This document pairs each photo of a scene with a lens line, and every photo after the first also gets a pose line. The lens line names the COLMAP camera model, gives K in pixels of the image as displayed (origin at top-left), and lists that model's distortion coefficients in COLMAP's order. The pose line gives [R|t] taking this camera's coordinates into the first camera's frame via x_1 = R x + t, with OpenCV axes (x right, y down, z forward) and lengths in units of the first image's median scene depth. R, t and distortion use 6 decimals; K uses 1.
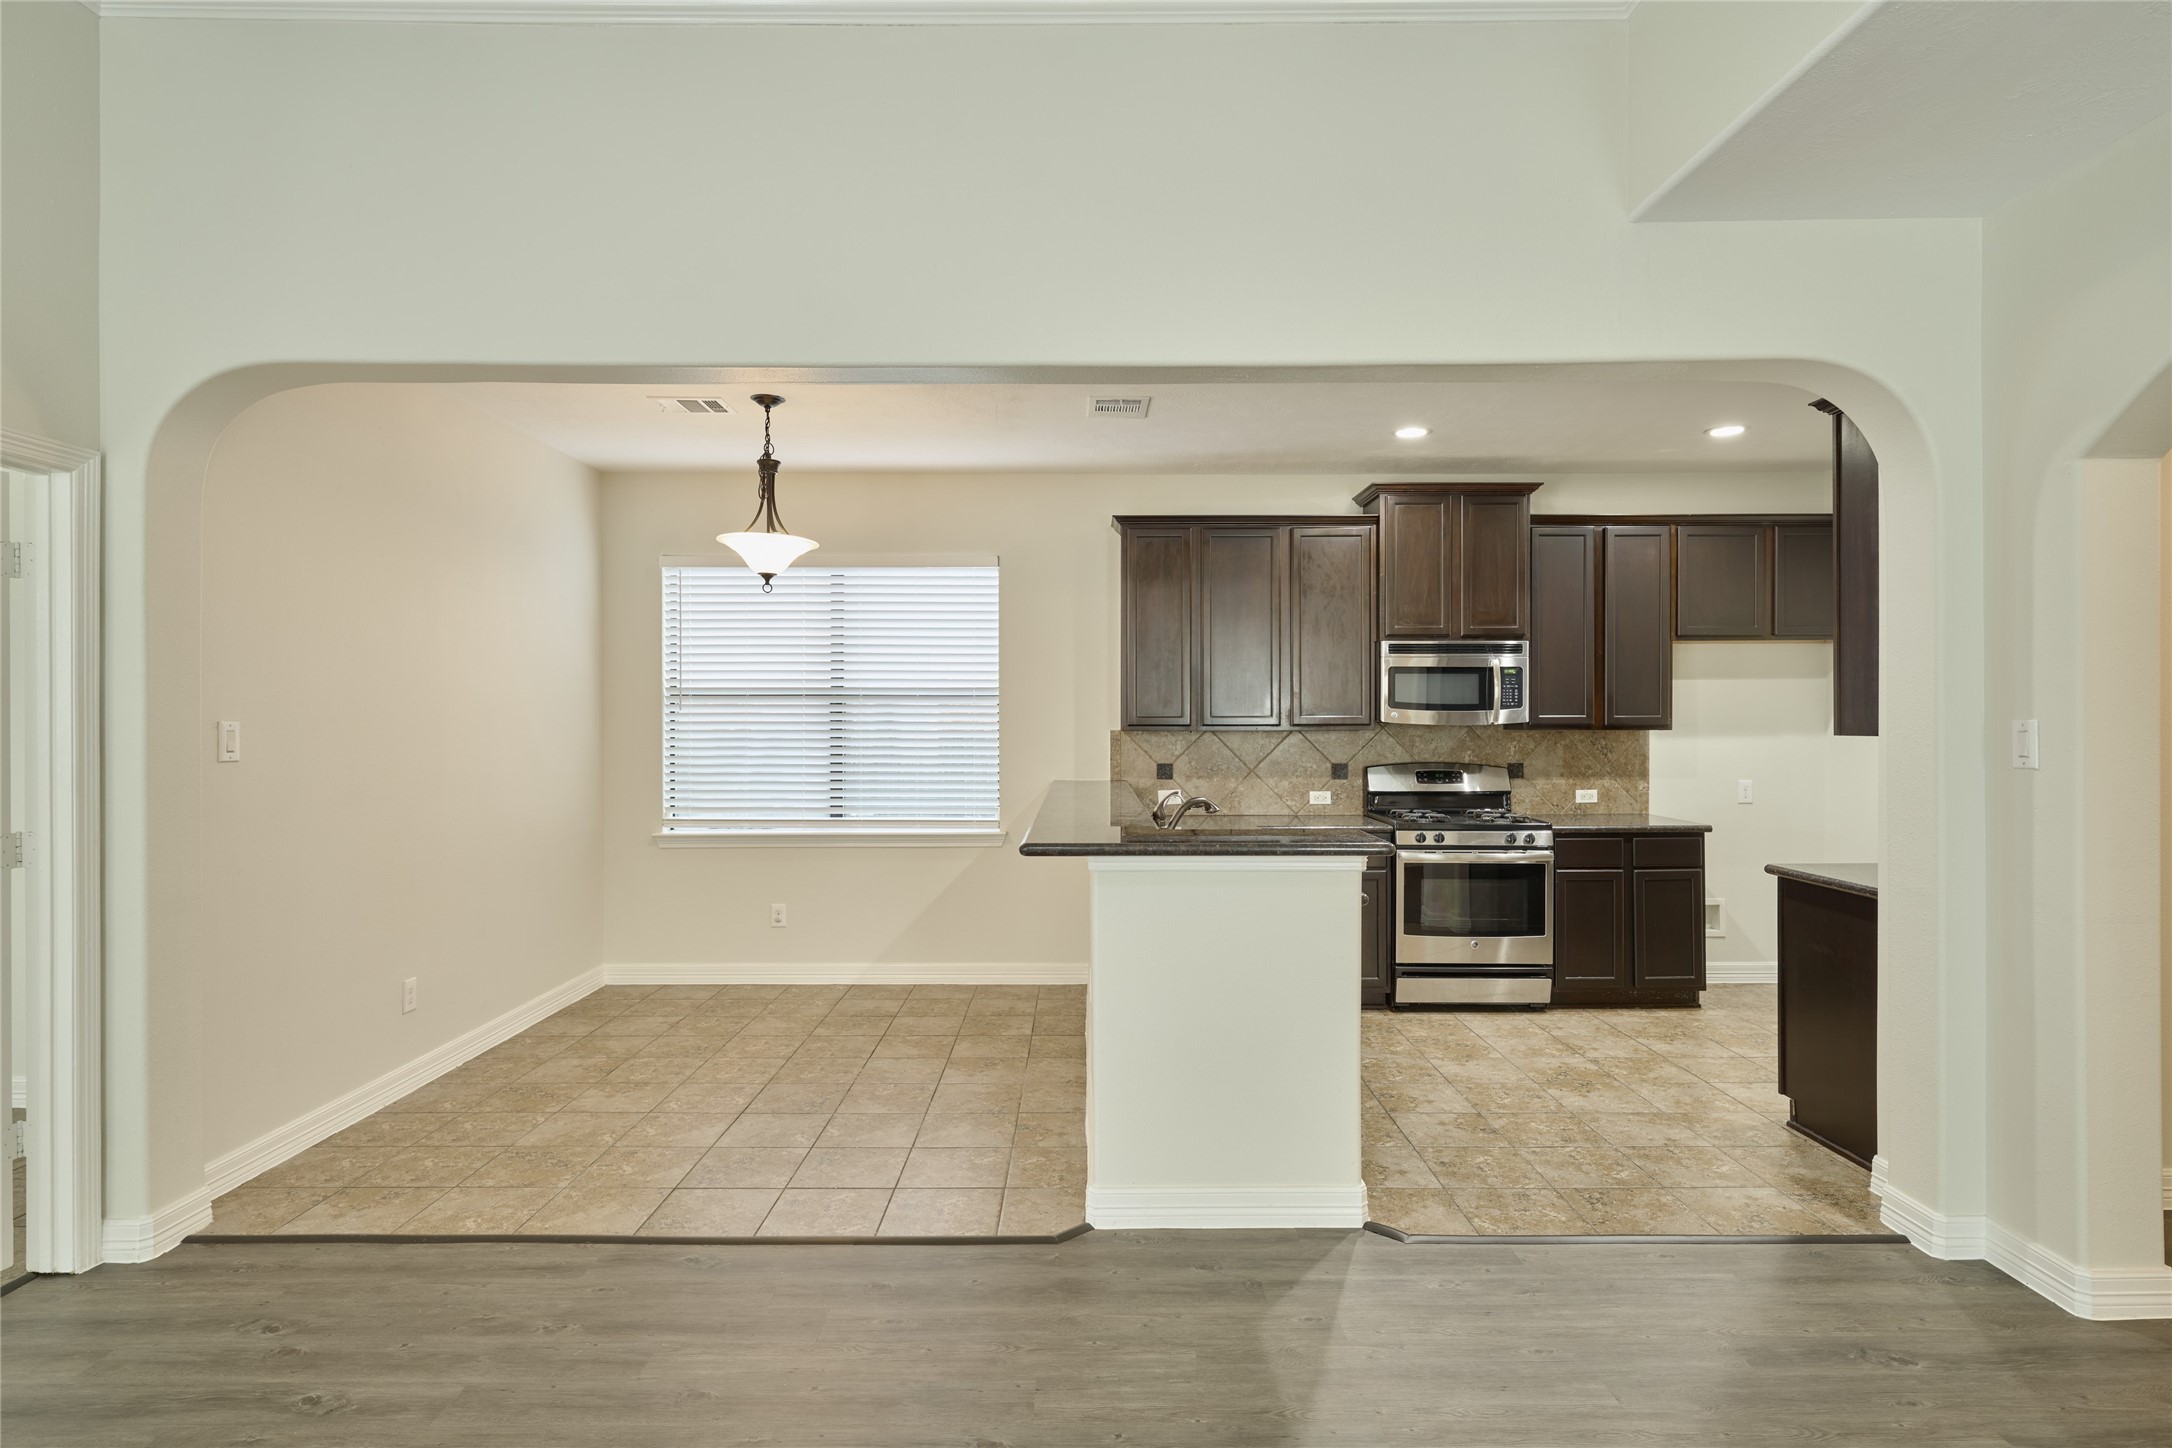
lens RADIAL K [[1139.1, 0, 1086.0], [0, 1139.1, 724.0], [0, 0, 1]] dist [0.000357, -0.000709]
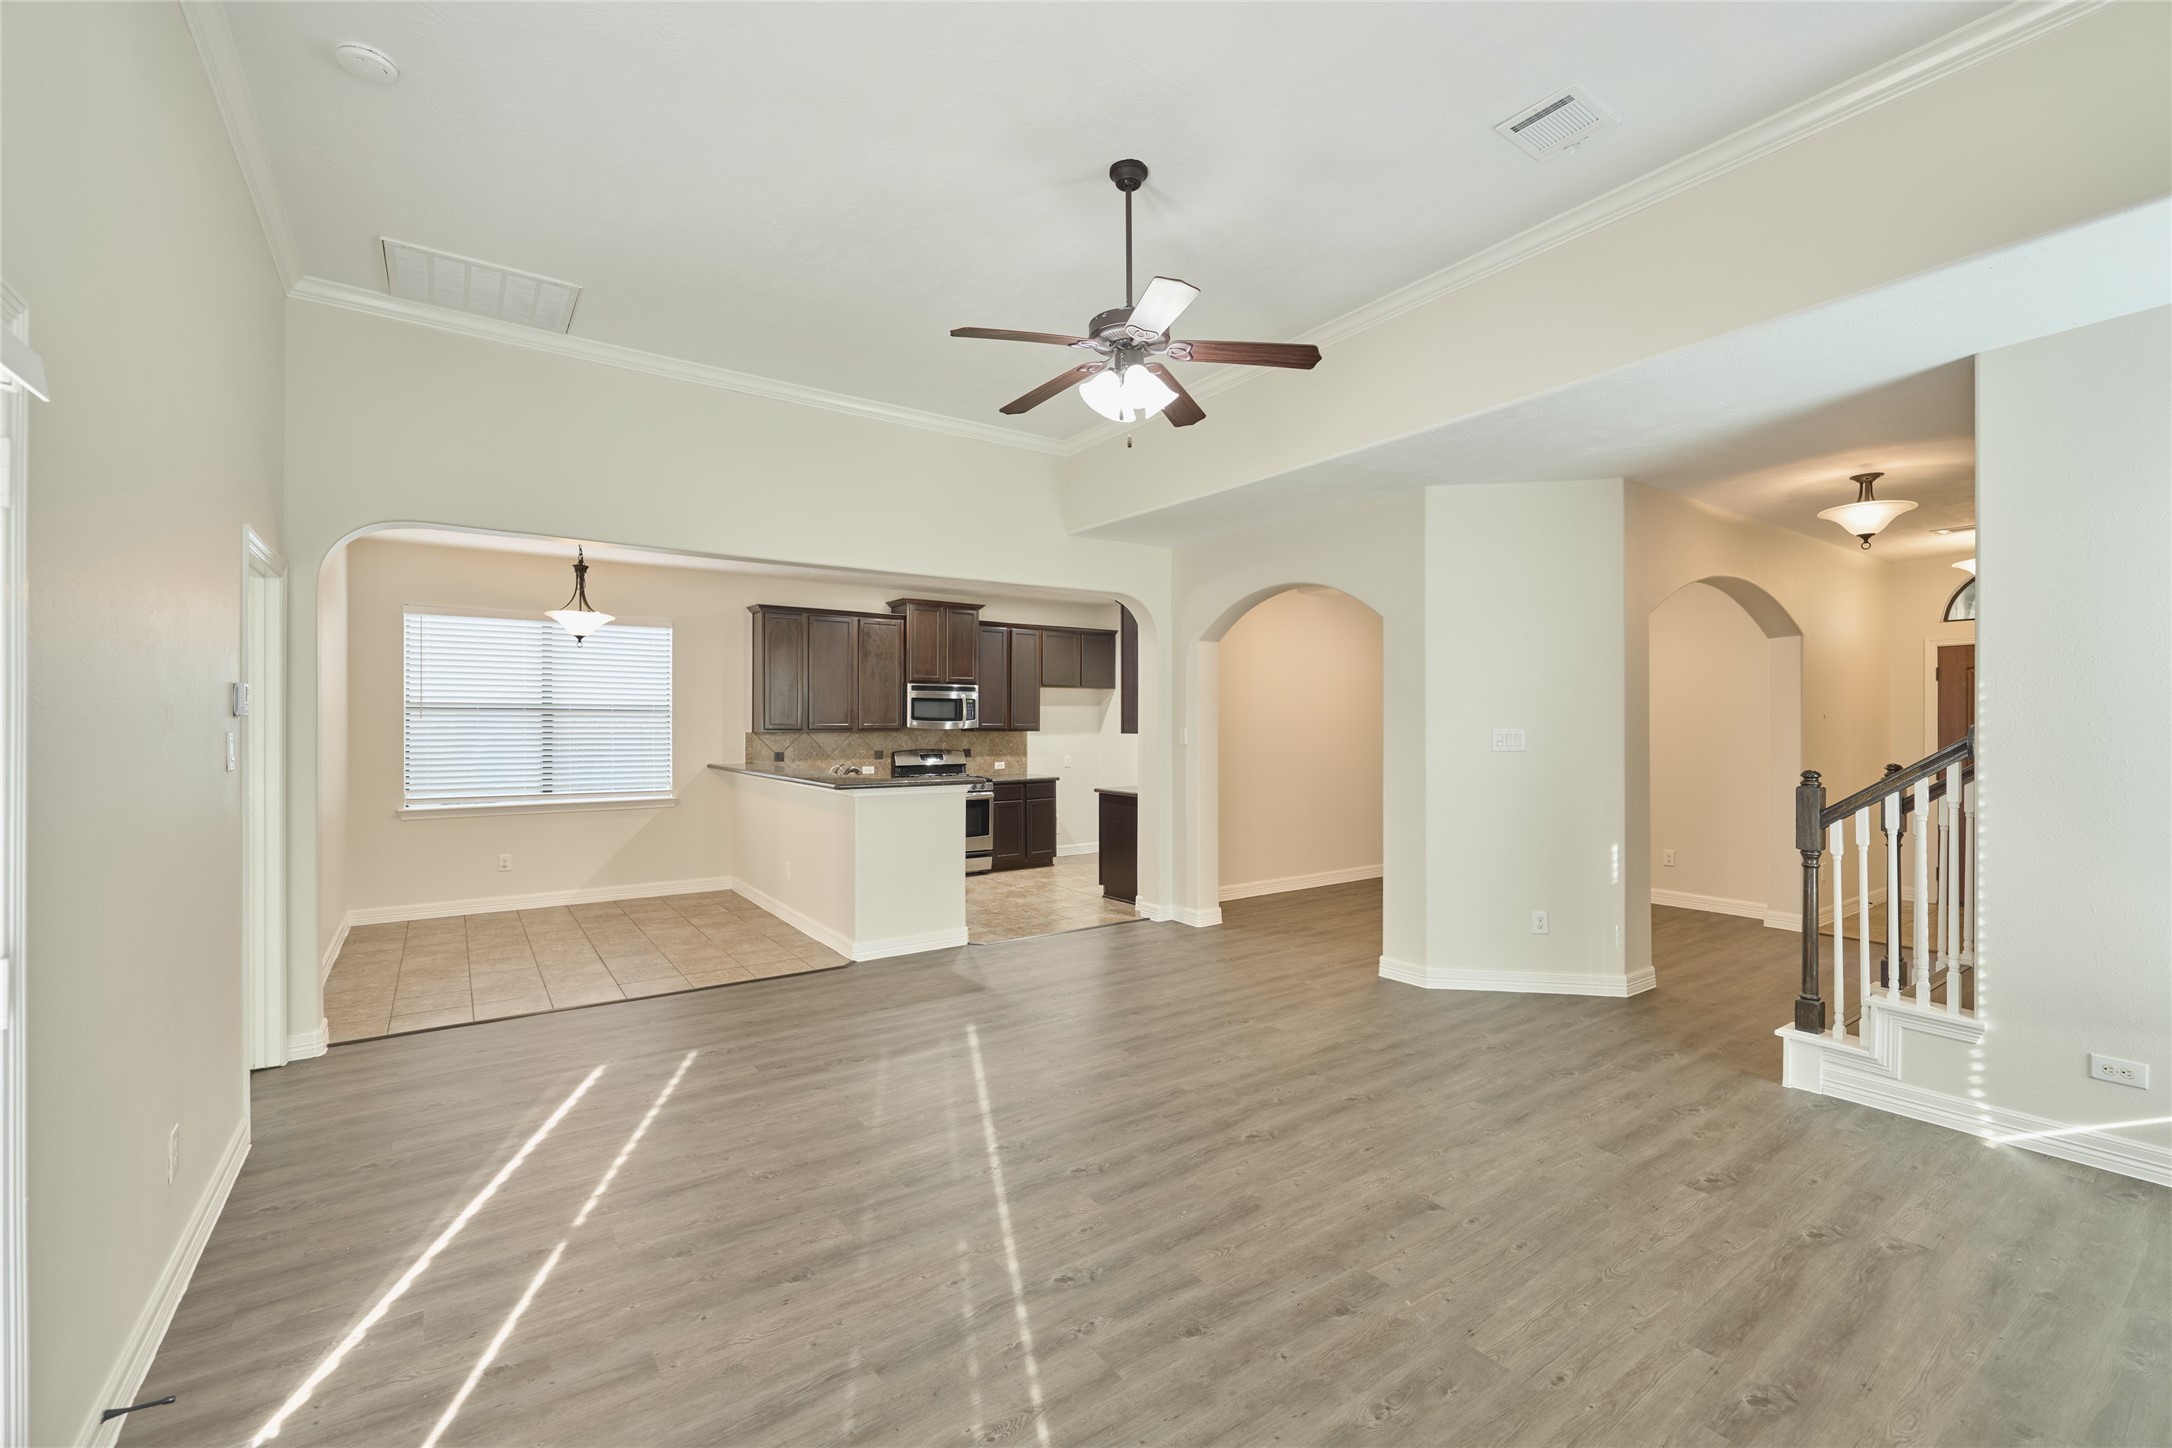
lens RADIAL K [[912.2, 0, 1086.0], [0, 912.2, 724.0], [0, 0, 1]] dist [0.000390, -0.000307]
pose [[0.818715, 0.001811, 0.574198, -0.351825], [-0.000812, 0.999998, -0.001996, -0.004455], [-0.574200, 0.001168, 0.818714, -0.375510]]
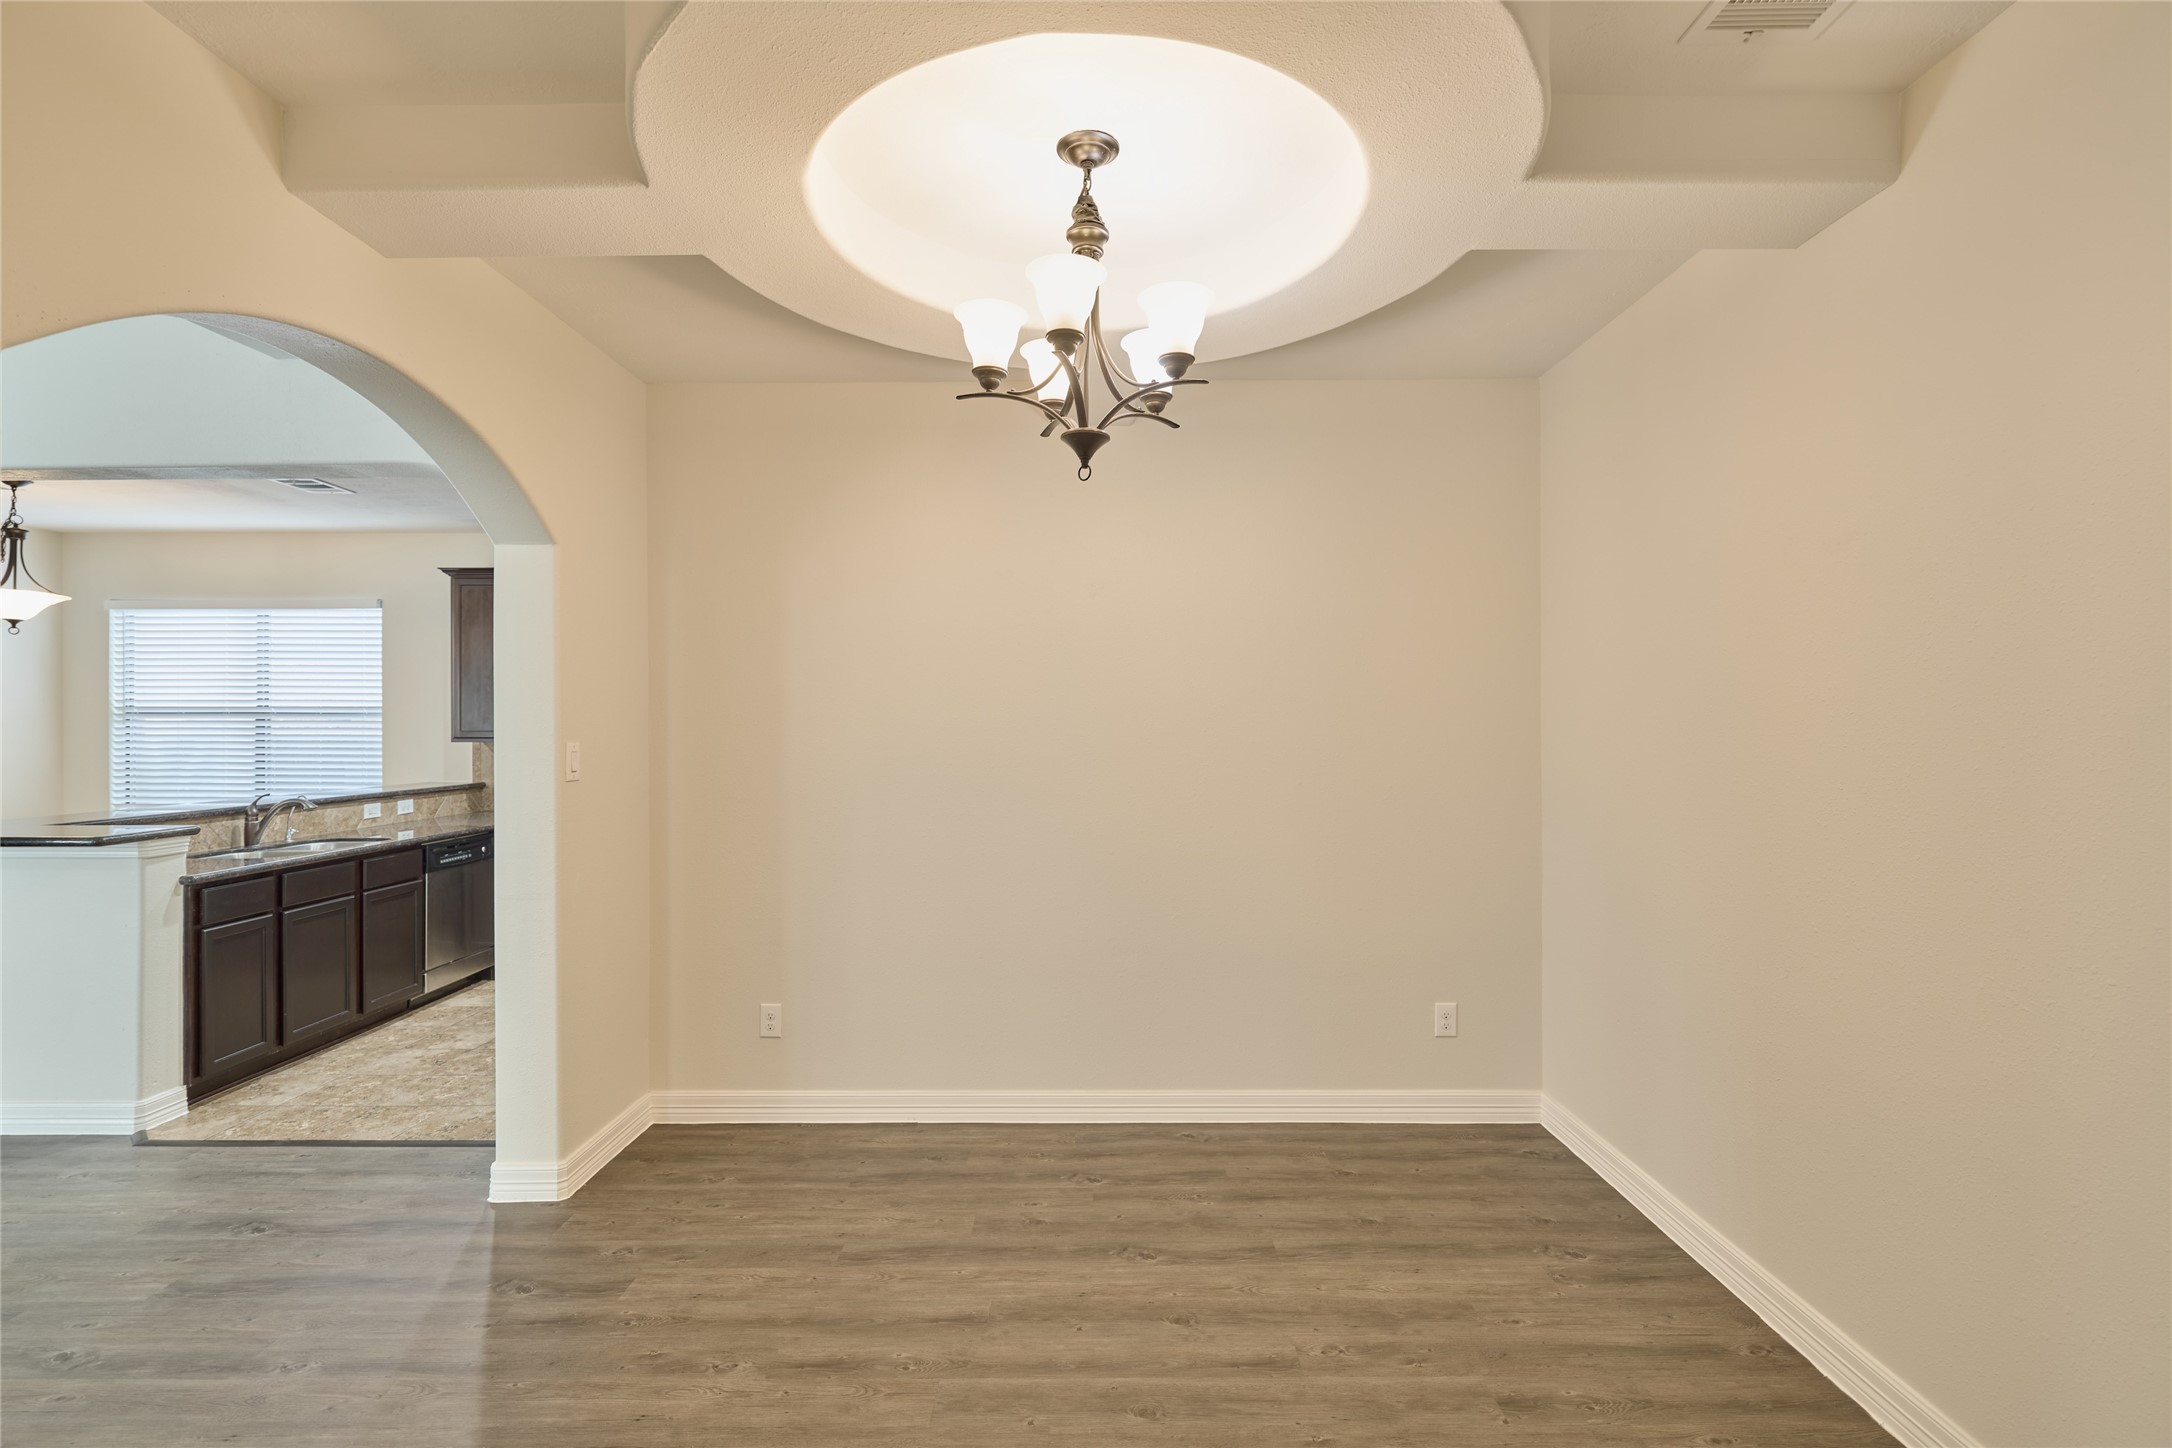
lens RADIAL K [[970.8, 0, 1112.4], [0, 970.8, 724.2], [0, 0, 1]] dist [-0.014208, -0.000181]
pose [[0.999850, -0.001126, 0.017272, 0.736866], [0.001149, 0.999998, -0.001314, -0.011251], [-0.017271, 0.001333, 0.999850, -0.055706]]
